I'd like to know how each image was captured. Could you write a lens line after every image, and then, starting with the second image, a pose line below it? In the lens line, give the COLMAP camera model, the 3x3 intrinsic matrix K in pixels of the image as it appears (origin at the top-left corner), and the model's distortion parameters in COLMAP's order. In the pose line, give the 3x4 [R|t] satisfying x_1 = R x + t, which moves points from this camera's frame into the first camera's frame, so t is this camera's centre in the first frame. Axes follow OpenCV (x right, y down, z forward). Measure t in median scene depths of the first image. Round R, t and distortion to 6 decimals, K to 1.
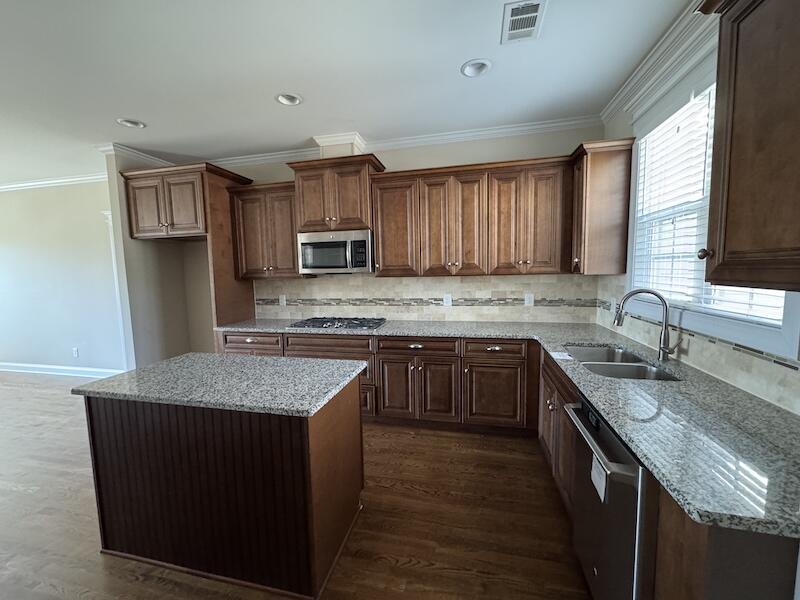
lens RADIAL K [[319.9, 0, 398.1], [0, 319.9, 298.9], [0, 0, 1]] dist [0.001729, 0.000427]
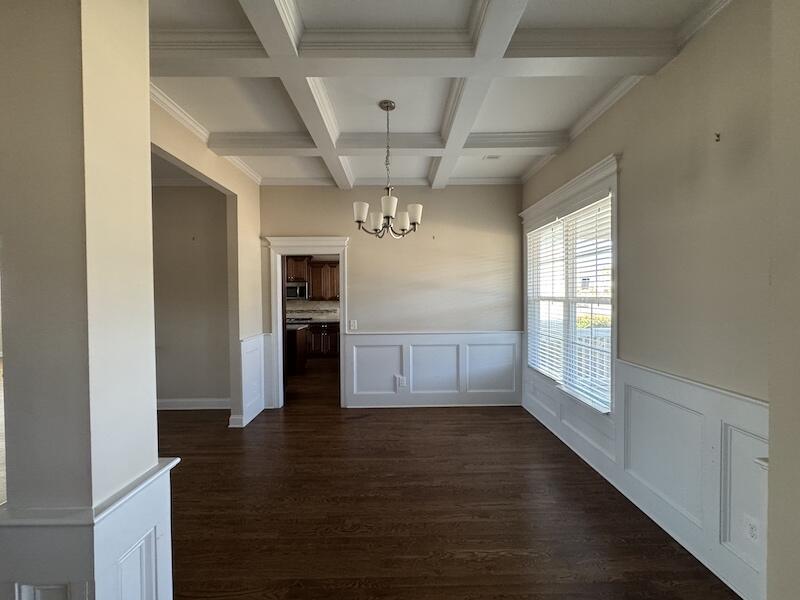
lens RADIAL K [[319.9, 0, 402.3], [0, 319.9, 299.0], [0, 0, 1]] dist [0.001729, 0.000427]
pose [[0.975339, 0.019130, 0.219882, 0.093620], [-0.000144, 0.996292, -0.086039, 0.133084], [-0.220713, 0.083886, 0.971725, -1.590284]]
